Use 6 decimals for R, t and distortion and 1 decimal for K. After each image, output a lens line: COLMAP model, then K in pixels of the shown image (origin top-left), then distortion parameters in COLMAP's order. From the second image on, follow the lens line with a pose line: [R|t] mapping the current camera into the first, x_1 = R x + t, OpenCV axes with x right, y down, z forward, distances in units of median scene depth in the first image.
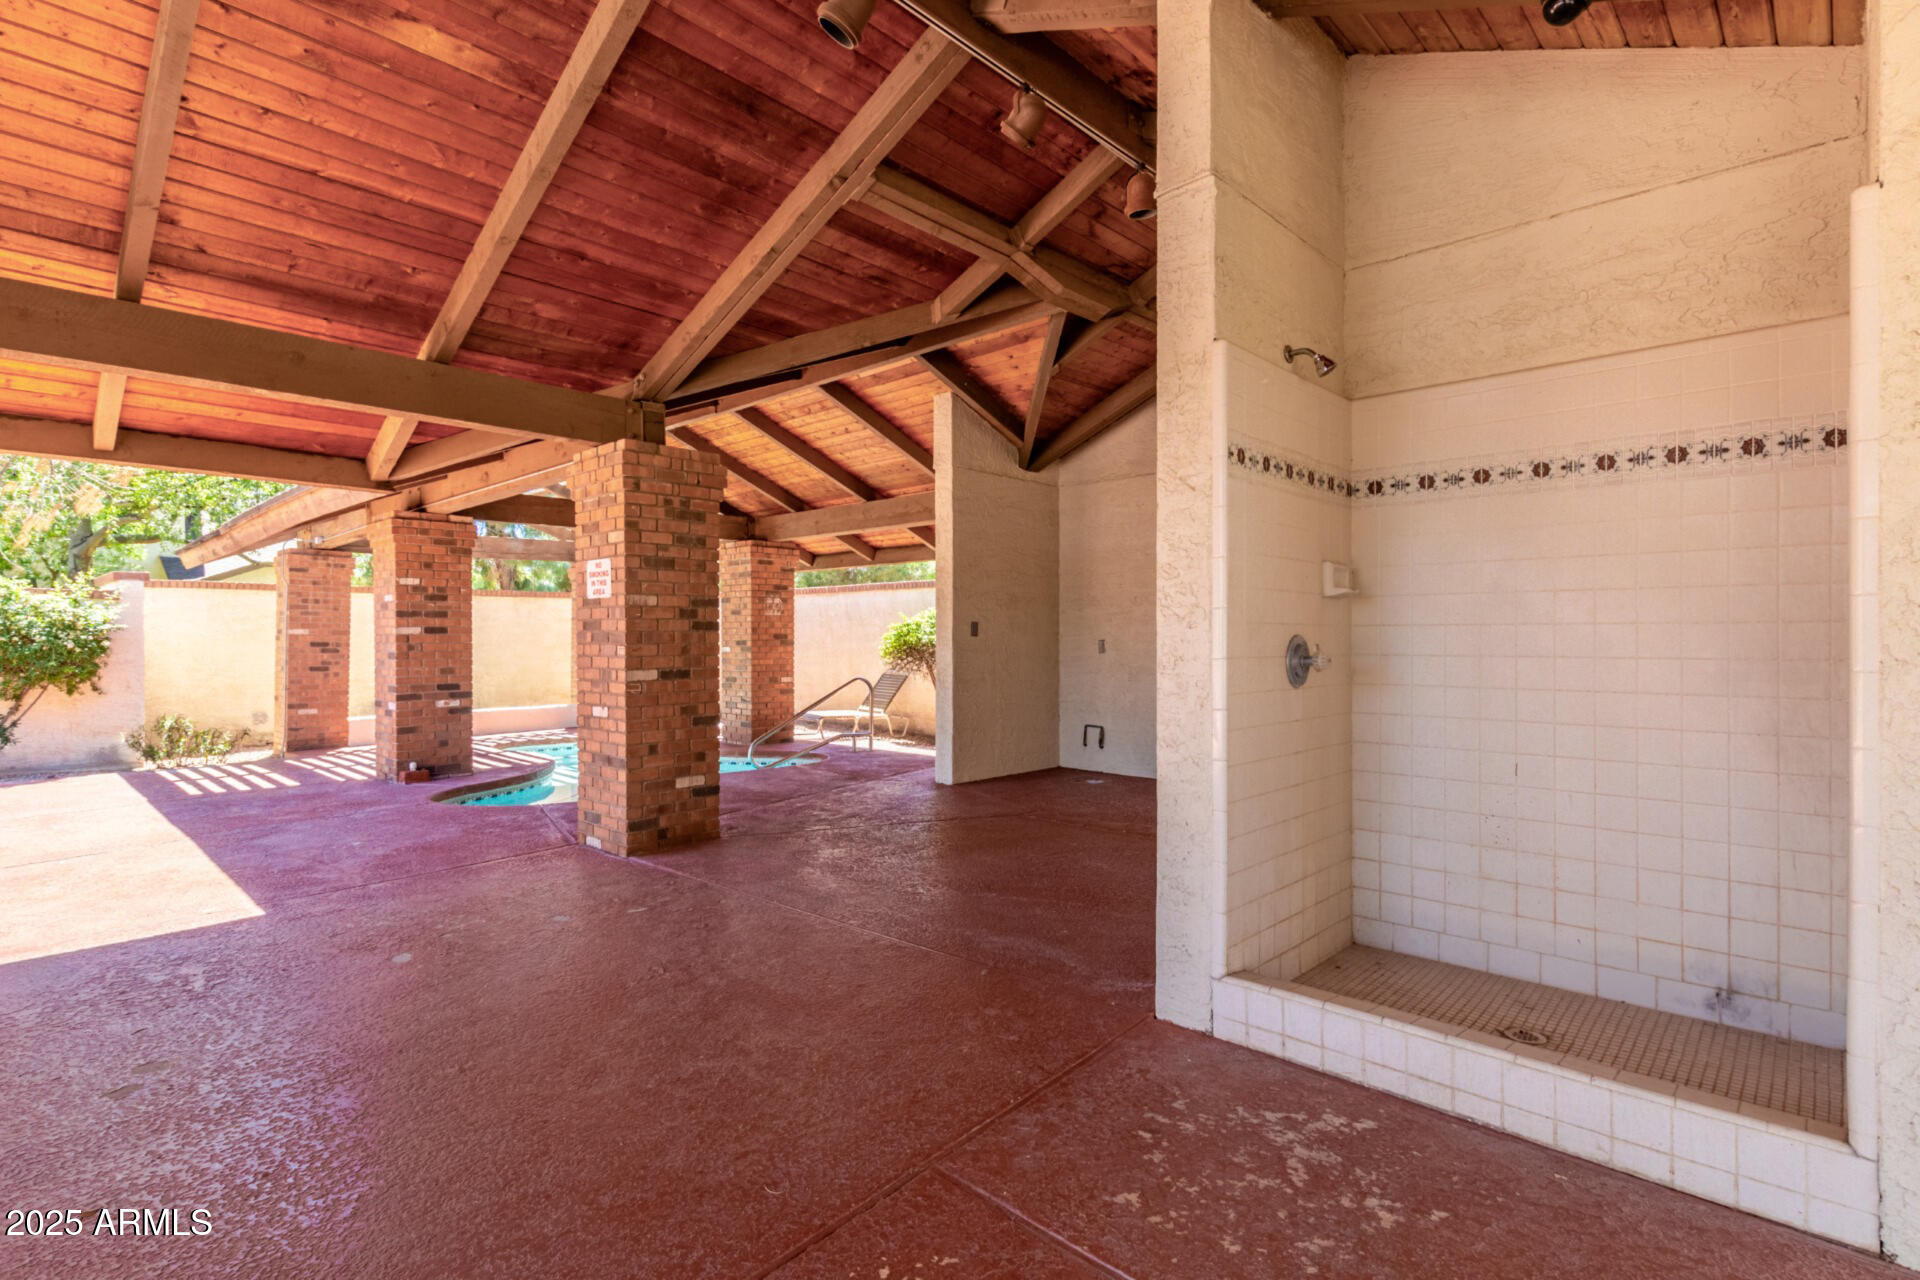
lens RADIAL K [[929.2, 0, 964.6], [0, 929.2, 642.4], [0, 0, 1]] dist [-0.001394, -0.000035]
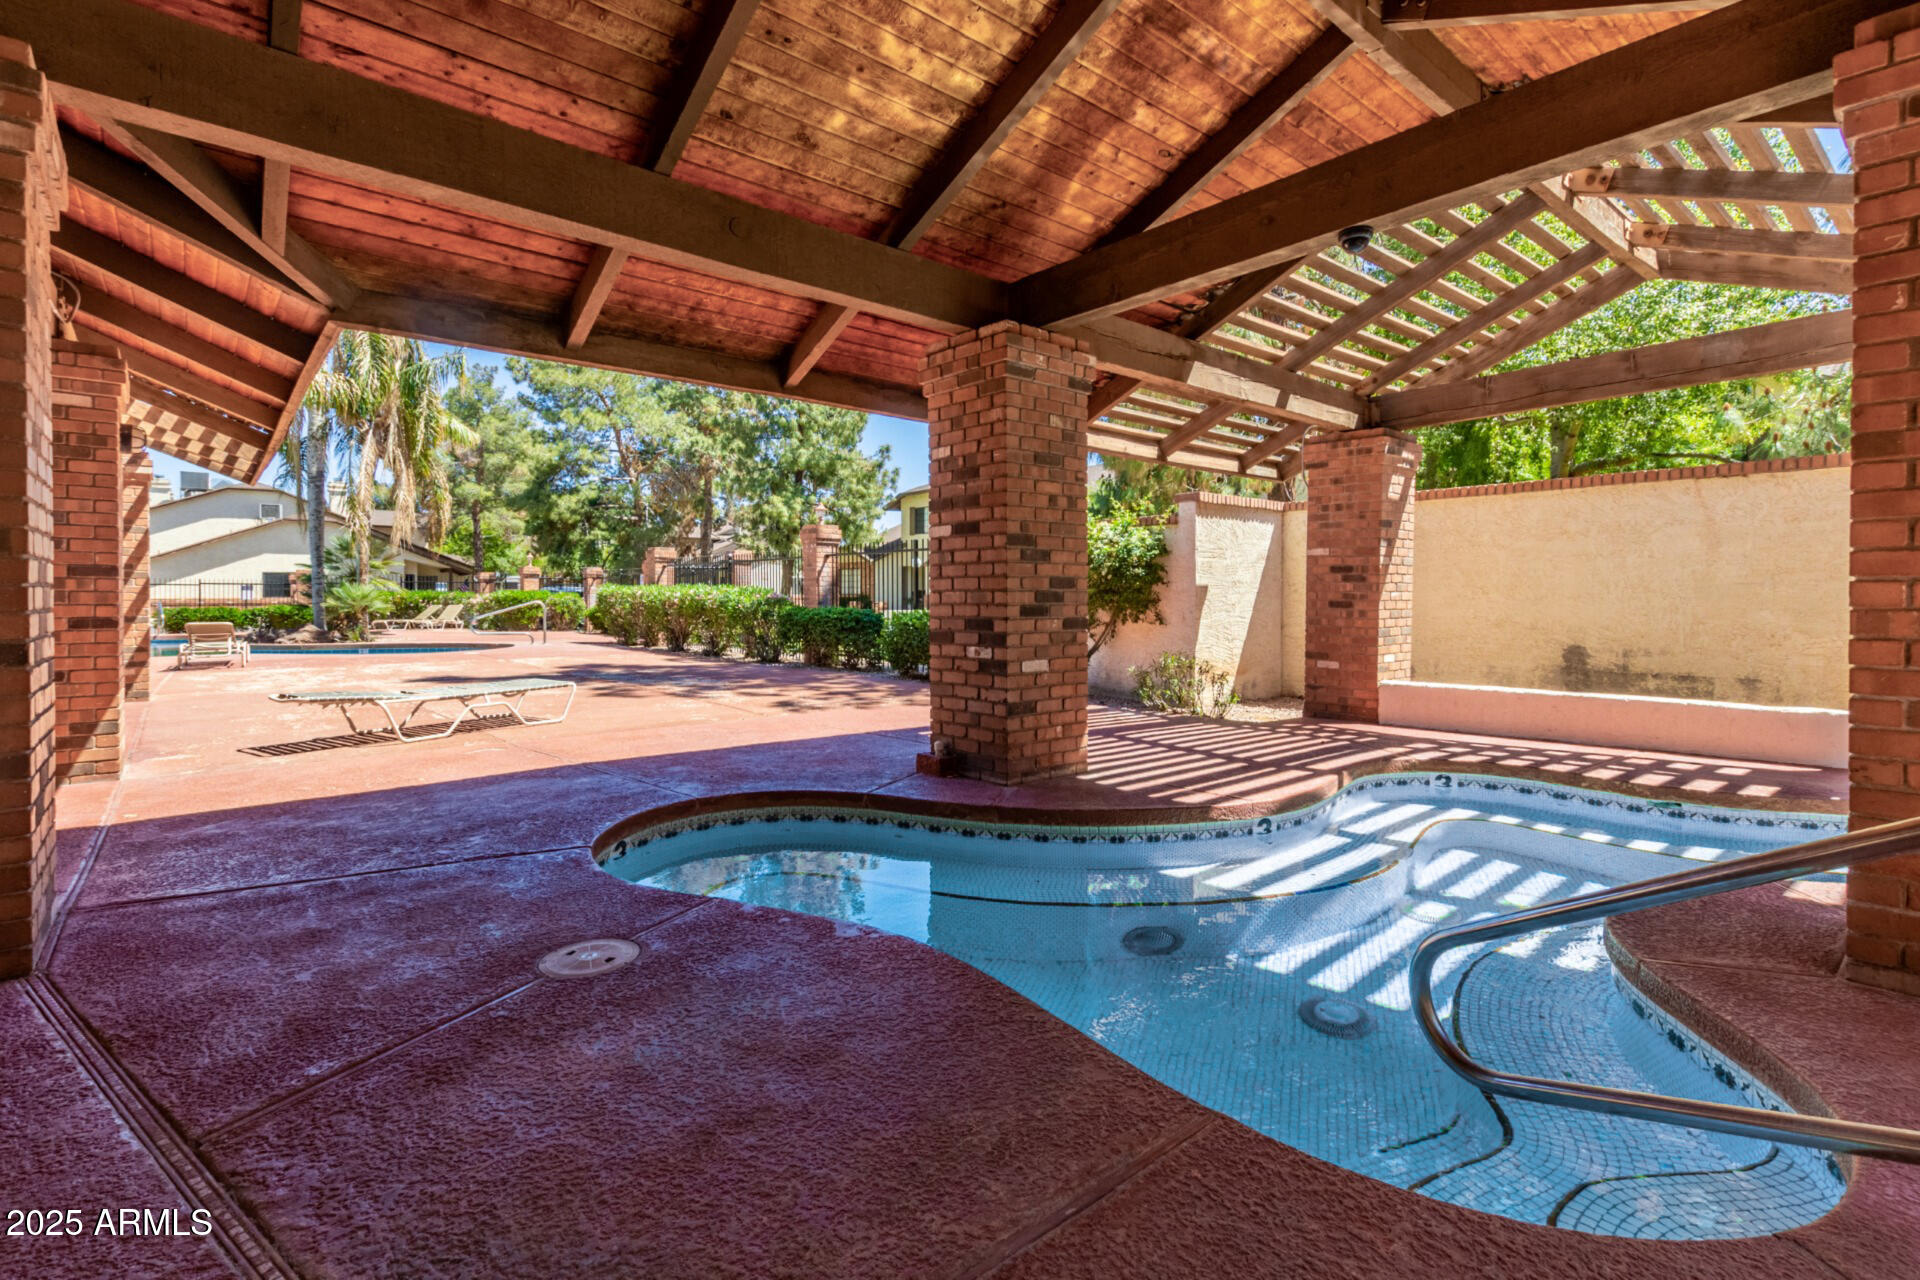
lens RADIAL K [[929.2, 0, 963.7], [0, 929.2, 635.9], [0, 0, 1]] dist [-0.001394, -0.000035]
pose [[-0.082153, 0.040940, -0.995778, 0.023802], [-0.000107, 0.999156, 0.041088, 0.023622], [0.996620, 0.003483, -0.082079, 0.782983]]
